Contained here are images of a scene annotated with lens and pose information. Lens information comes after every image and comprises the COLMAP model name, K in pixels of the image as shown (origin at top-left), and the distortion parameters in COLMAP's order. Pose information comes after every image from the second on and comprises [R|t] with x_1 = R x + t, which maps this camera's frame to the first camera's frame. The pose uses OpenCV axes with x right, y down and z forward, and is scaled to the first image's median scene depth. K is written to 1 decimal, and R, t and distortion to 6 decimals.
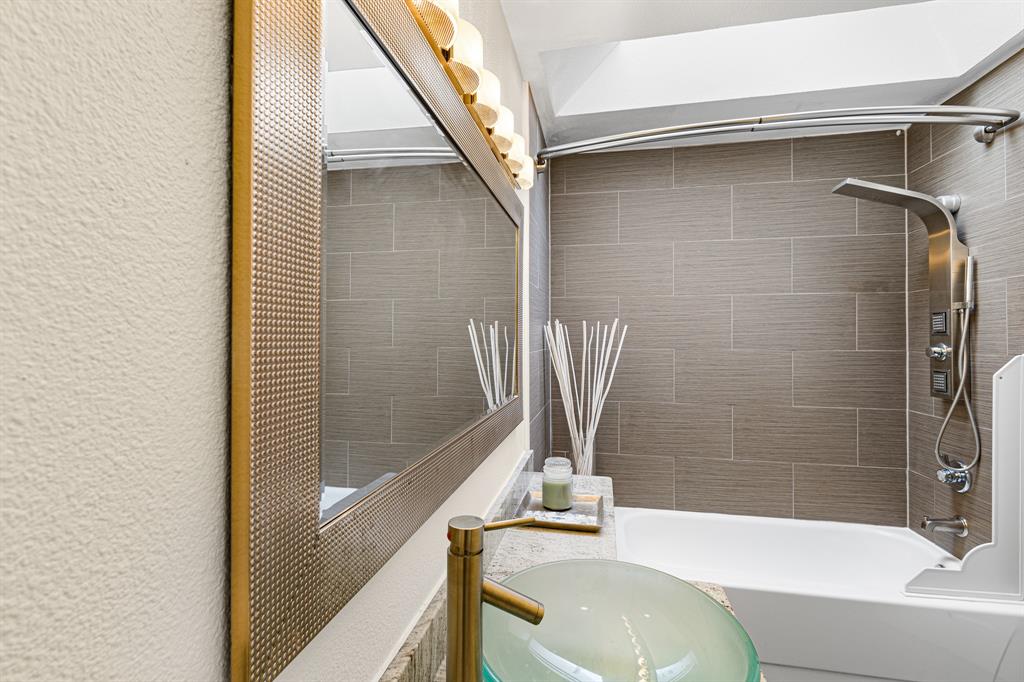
lens RADIAL K [[472.5, 0, 514.6], [0, 472.5, 336.4], [0, 0, 1]] dist [0.008735, 0.001418]
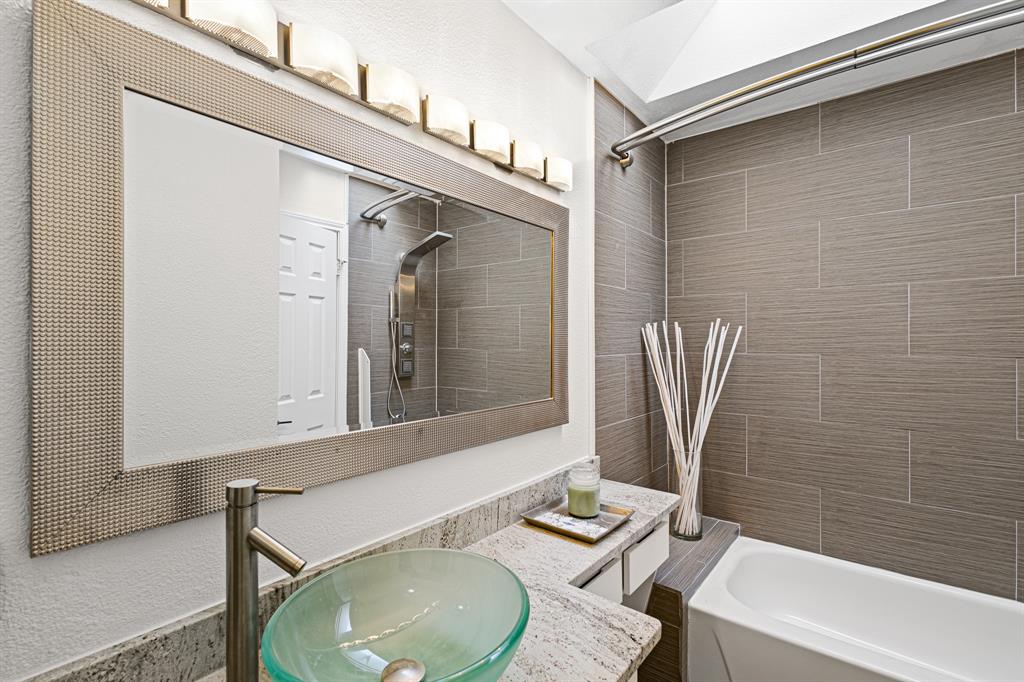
lens RADIAL K [[472.5, 0, 509.6], [0, 472.5, 343.7], [0, 0, 1]] dist [0.008735, 0.001418]
pose [[0.887535, 0.000641, -0.460740, 0.243277], [0.002658, 0.999975, 0.006512, 0.001838], [0.460733, -0.007004, 0.887511, 0.040613]]
